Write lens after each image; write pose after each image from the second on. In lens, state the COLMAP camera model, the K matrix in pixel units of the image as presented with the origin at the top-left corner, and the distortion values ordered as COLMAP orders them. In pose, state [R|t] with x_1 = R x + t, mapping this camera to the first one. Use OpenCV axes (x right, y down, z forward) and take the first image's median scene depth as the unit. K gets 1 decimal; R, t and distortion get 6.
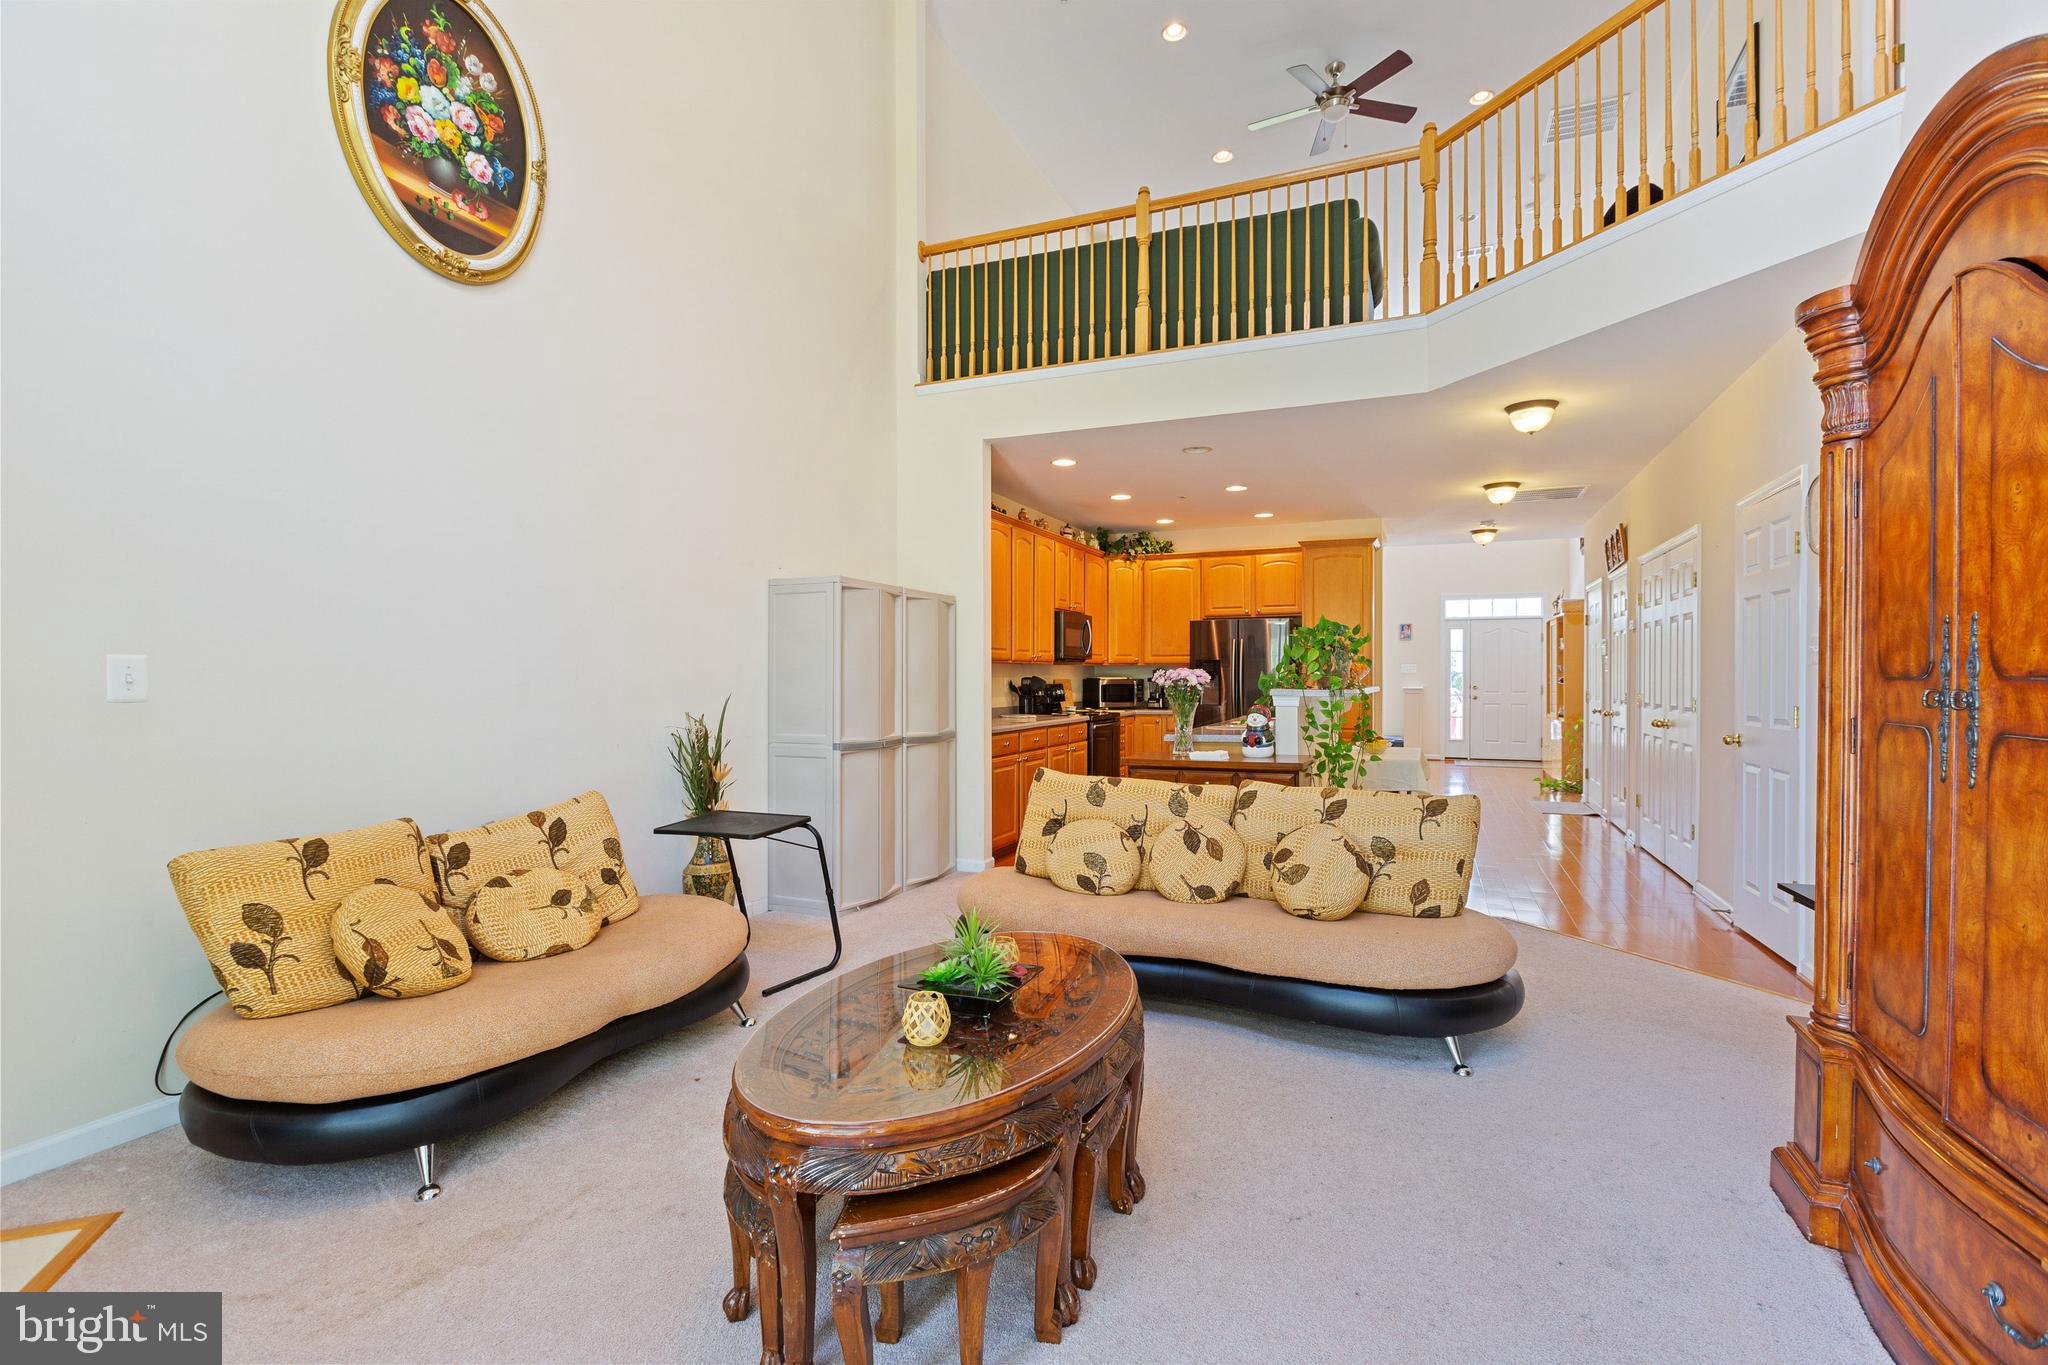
lens RADIAL K [[949.7, 0, 1024.0], [0, 949.7, 682.5], [0, 0, 1]] dist [-0.002467, -0.000193]
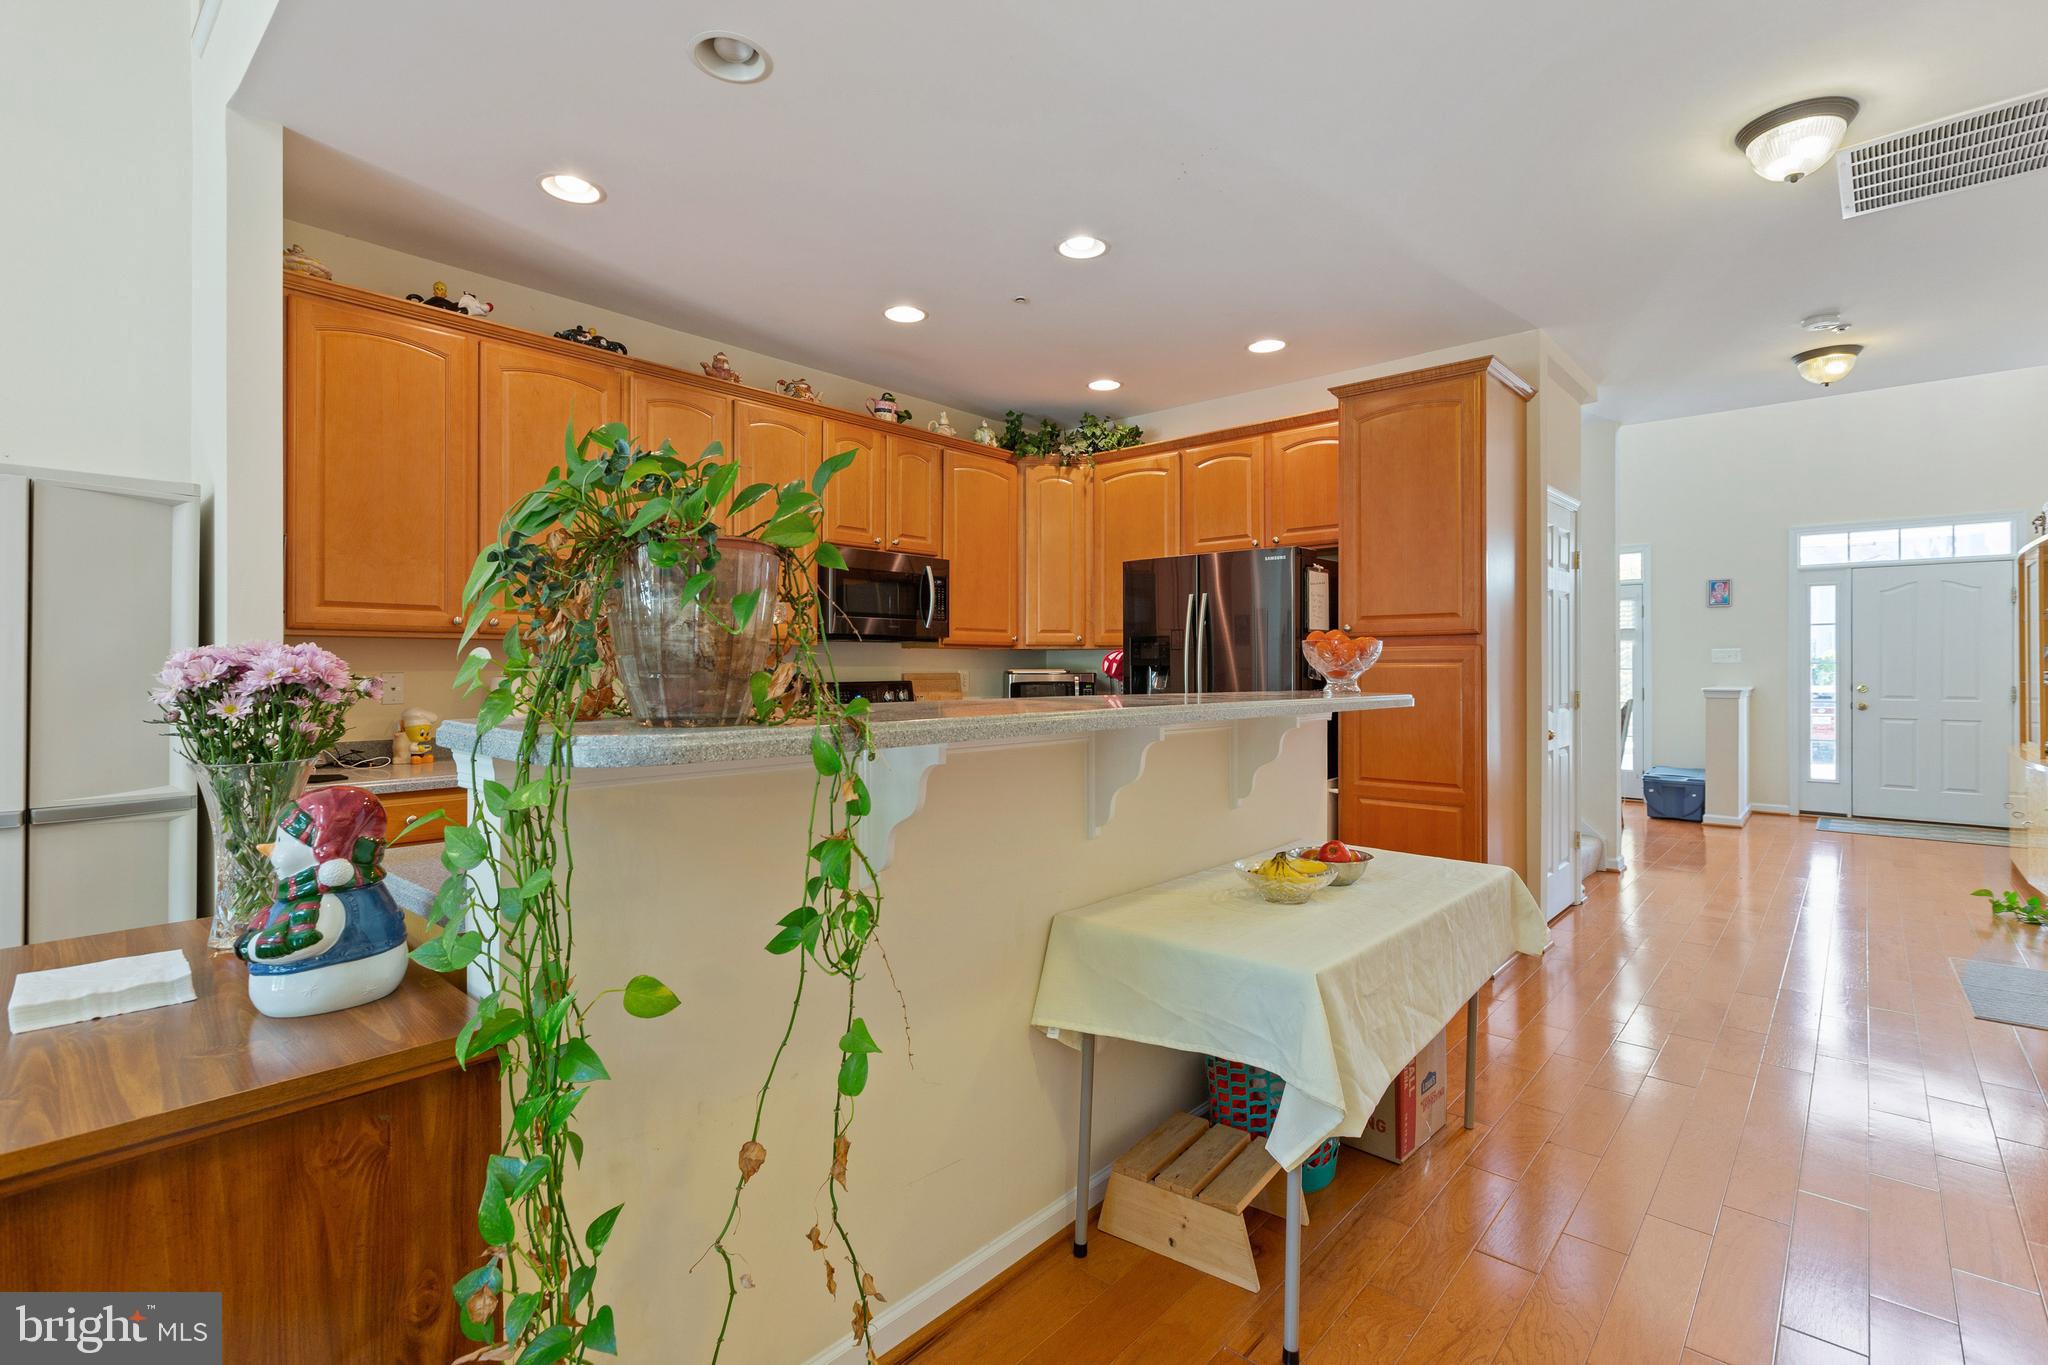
lens RADIAL K [[947.6, 0, 1024.0], [0, 947.6, 682.5], [0, 0, 1]] dist [-0.000568, -0.000339]
pose [[0.945562, 0.004914, -0.325404, 0.274670], [-0.002951, 0.999974, 0.006525, -0.001381], [0.325428, -0.005209, 0.945552, 0.451594]]
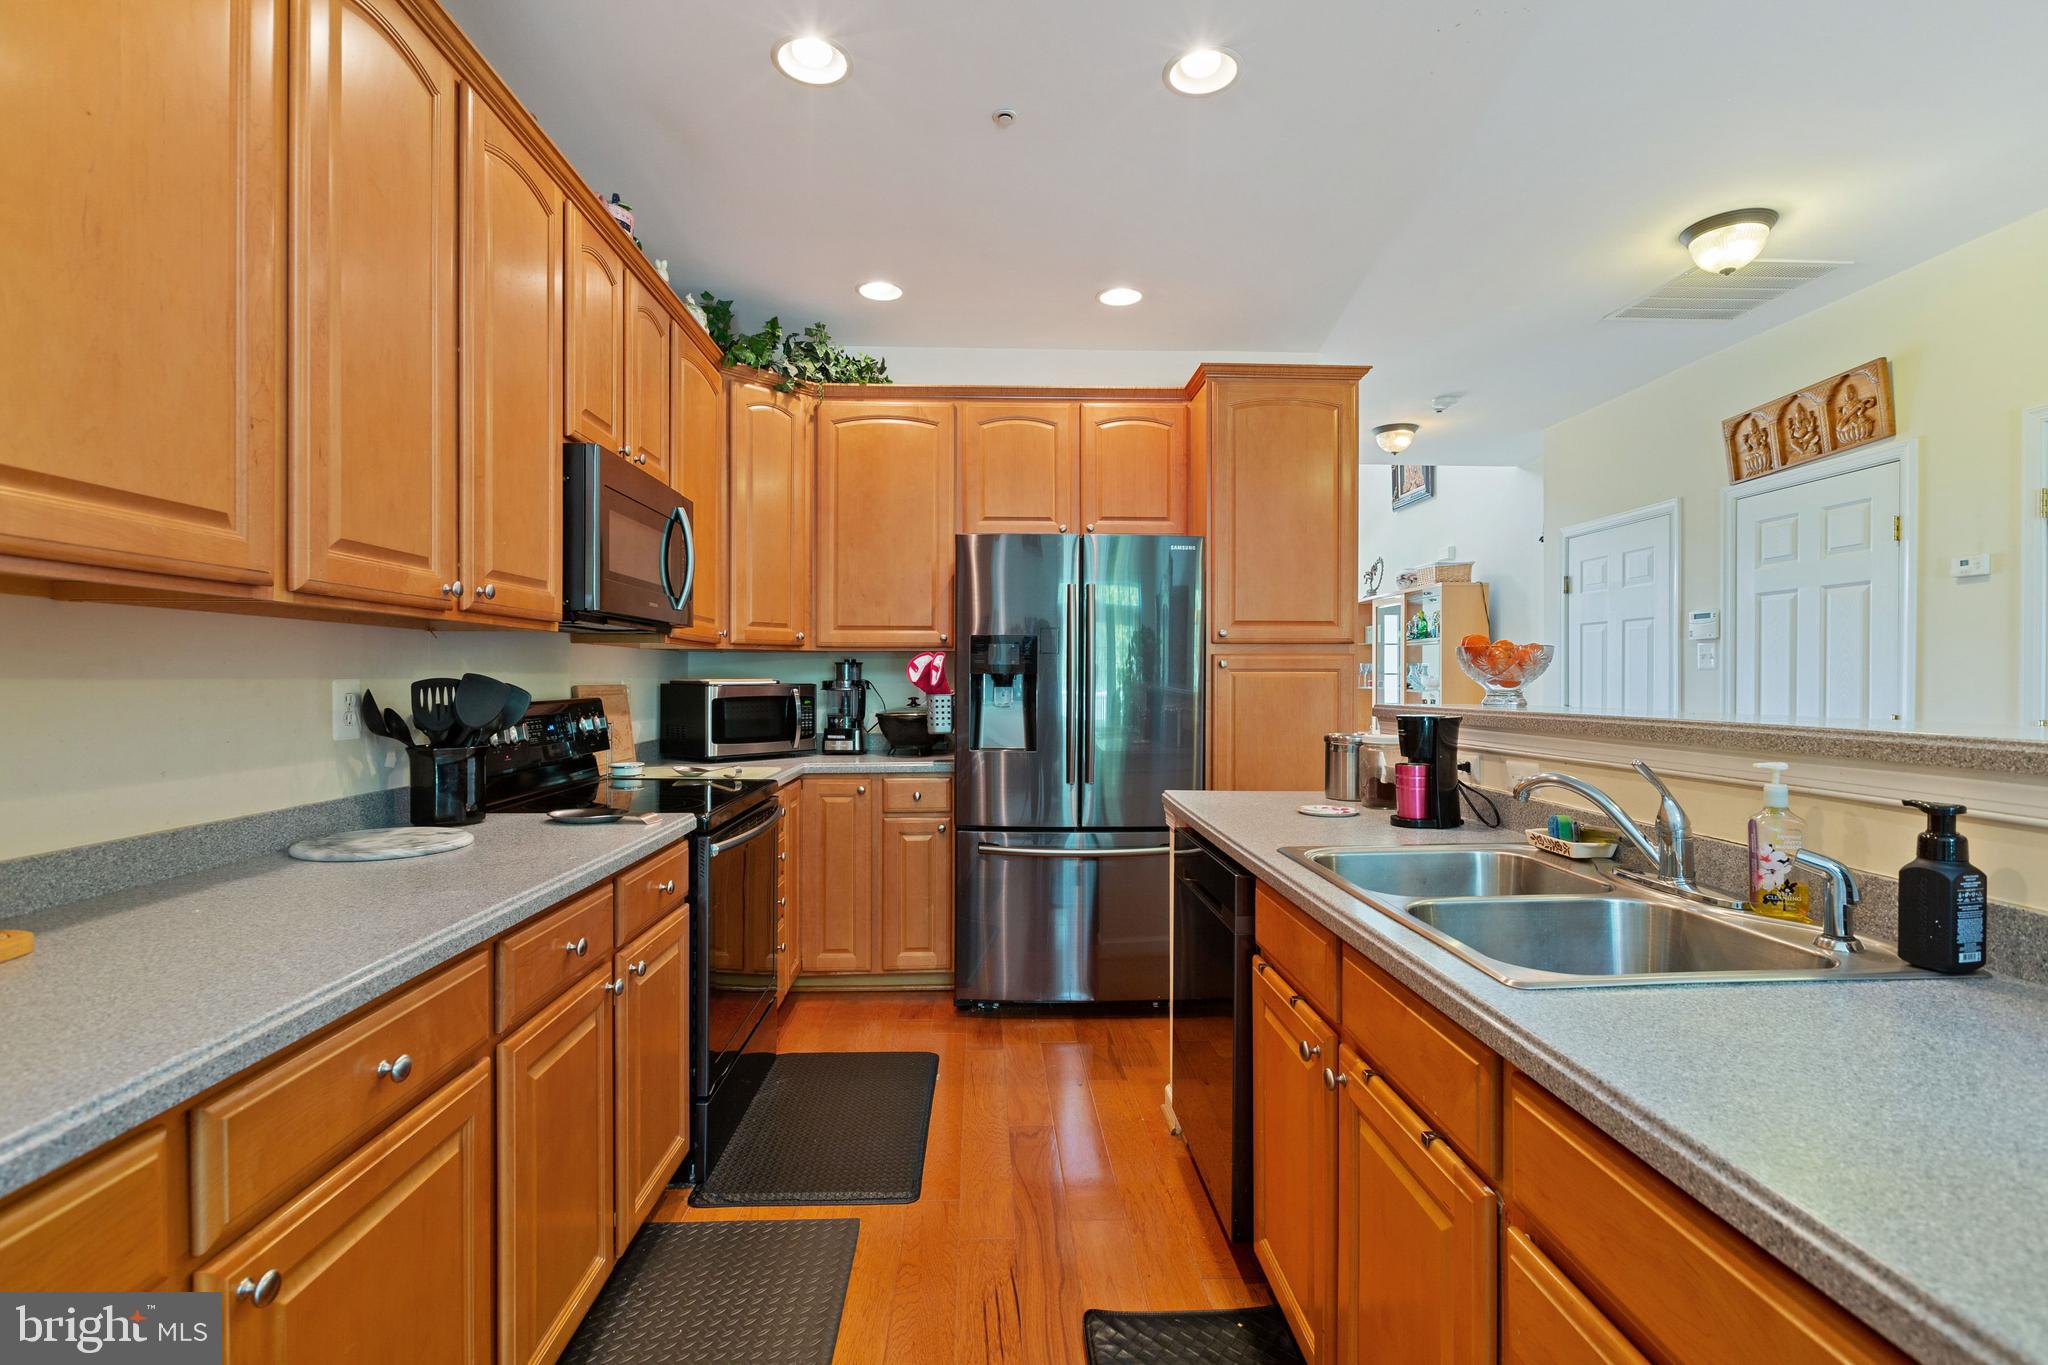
lens RADIAL K [[949.7, 0, 1024.0], [0, 949.7, 682.5], [0, 0, 1]] dist [-0.002467, -0.000193]
pose [[0.903420, -0.001468, 0.428753, 0.030005], [0.003155, 0.999990, -0.003224, -0.002606], [-0.428744, 0.004266, 0.903416, 0.592253]]
